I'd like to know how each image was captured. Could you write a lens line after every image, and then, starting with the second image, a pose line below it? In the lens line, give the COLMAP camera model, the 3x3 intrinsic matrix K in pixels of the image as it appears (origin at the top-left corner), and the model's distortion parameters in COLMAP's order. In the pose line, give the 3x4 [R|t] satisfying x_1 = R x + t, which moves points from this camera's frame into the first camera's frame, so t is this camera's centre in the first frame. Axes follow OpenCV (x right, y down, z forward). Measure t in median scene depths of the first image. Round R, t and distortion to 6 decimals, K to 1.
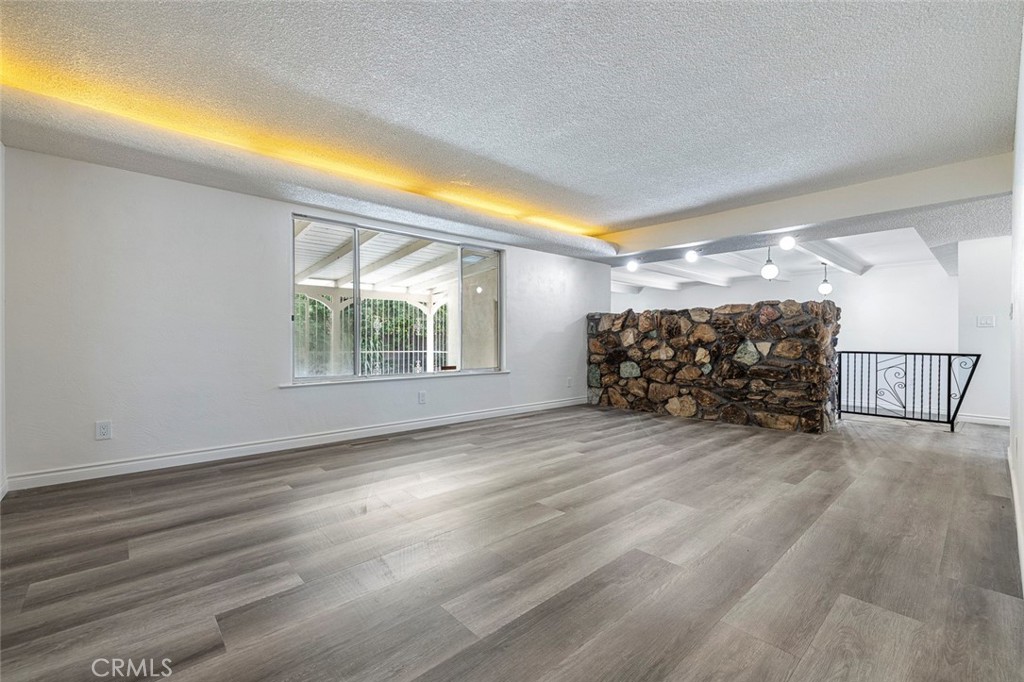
lens RADIAL K [[433.8, 0, 510.7], [0, 433.8, 343.5], [0, 0, 1]] dist [0.000399, -0.000390]
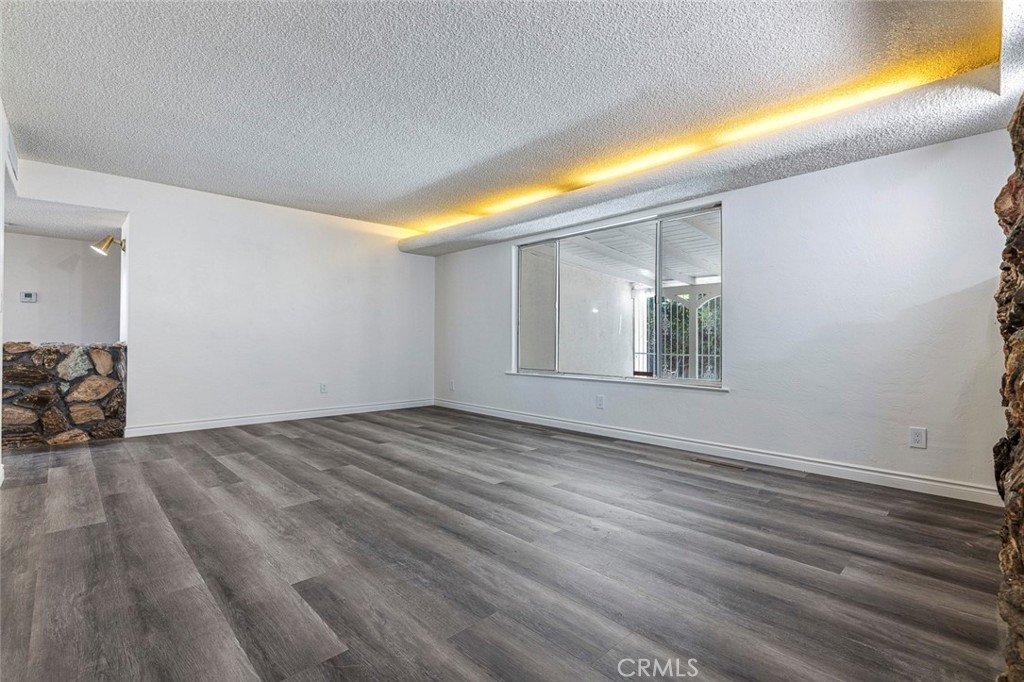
lens RADIAL K [[473.5, 0, 511.2], [0, 473.5, 338.0], [0, 0, 1]] dist [-0.009331, 0.000695]
pose [[0.021387, -0.008071, -0.999739, 1.262012], [-0.013509, 0.999874, -0.008361, -0.001310], [0.999680, 0.013684, 0.021275, 1.243007]]
